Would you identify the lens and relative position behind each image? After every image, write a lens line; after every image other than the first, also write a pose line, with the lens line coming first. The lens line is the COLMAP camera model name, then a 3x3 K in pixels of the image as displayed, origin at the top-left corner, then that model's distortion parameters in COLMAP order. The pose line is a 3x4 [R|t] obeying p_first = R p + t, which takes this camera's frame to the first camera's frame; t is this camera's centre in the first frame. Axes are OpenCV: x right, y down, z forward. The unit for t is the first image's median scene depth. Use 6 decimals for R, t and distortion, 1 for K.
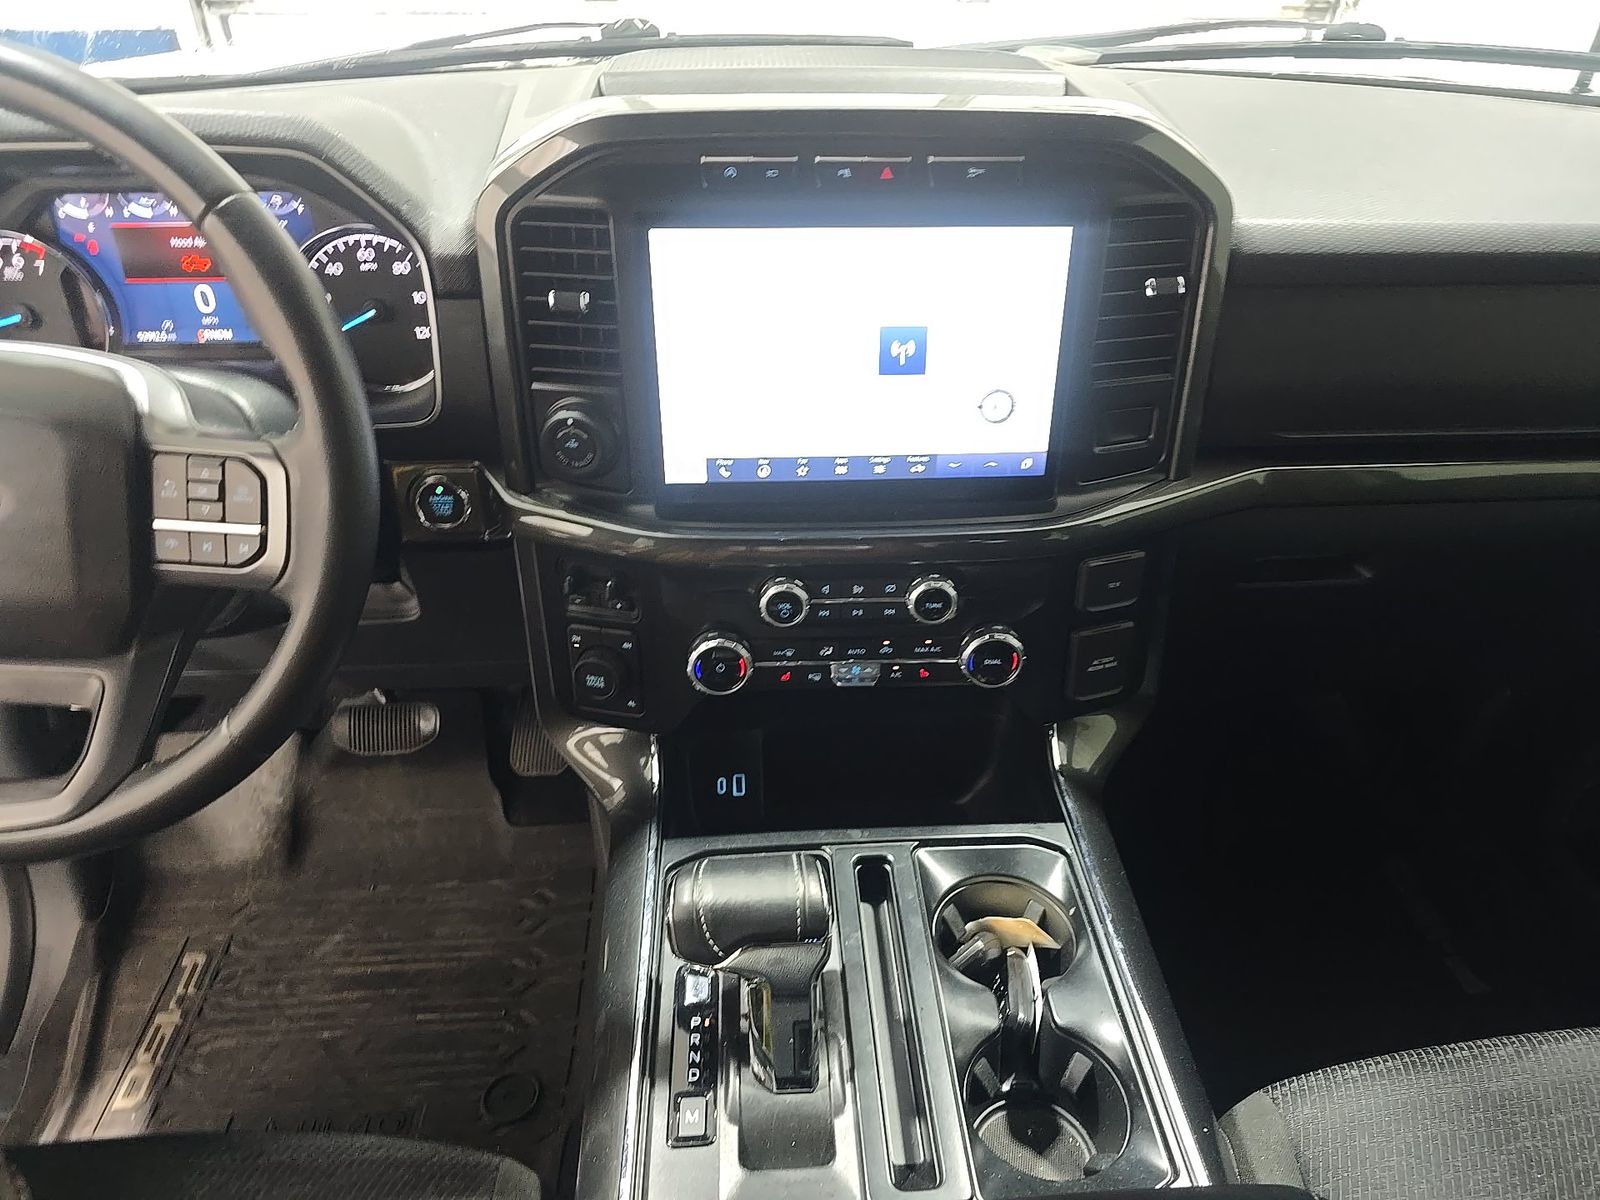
lens RADIAL K [[1081.5, 0, 808.3], [0, 1081.5, 610.0], [0, 0, 1]] dist [0.052849, -0.051886]
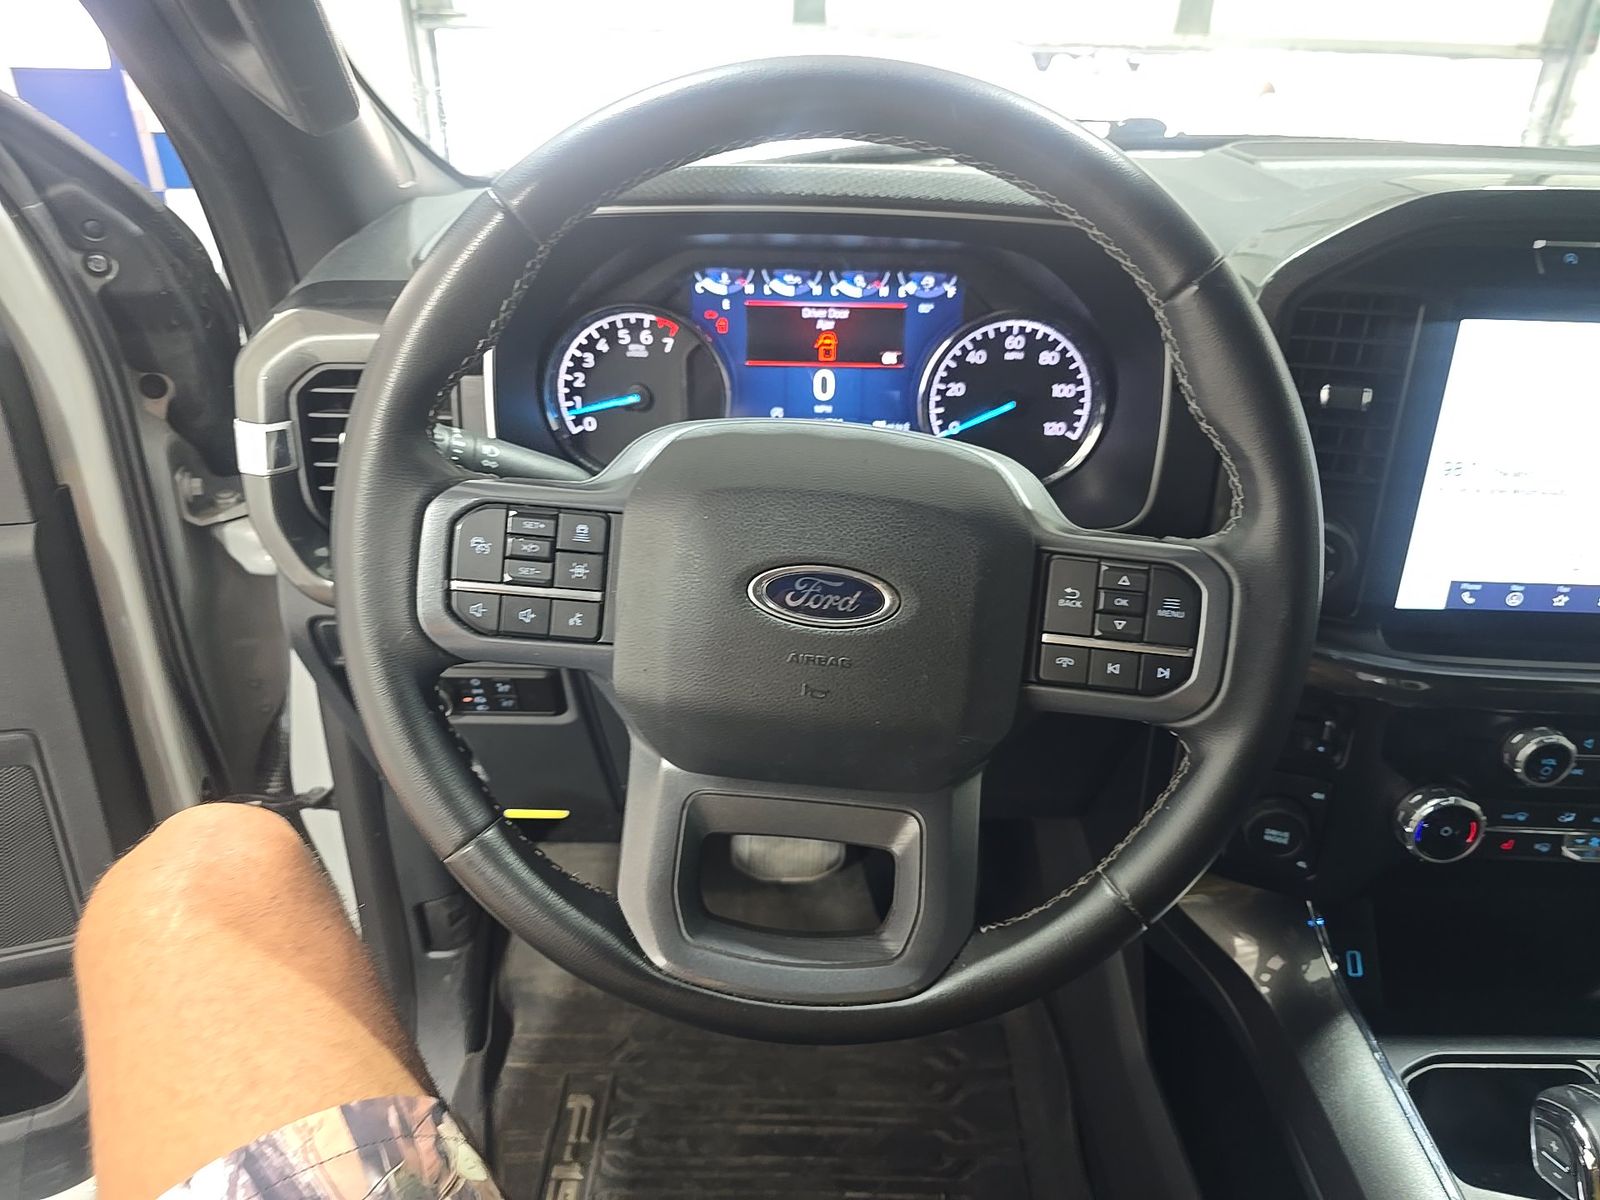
lens RADIAL K [[1071.9, 0, 809.5], [0, 1071.9, 626.1], [0, 0, 1]] dist [0.029503, -0.001778]
pose [[0.997327, 0.047114, -0.055856, -0.510091], [-0.052135, 0.994381, -0.092136, -0.000600], [0.051202, 0.094802, 0.994179, 0.127275]]
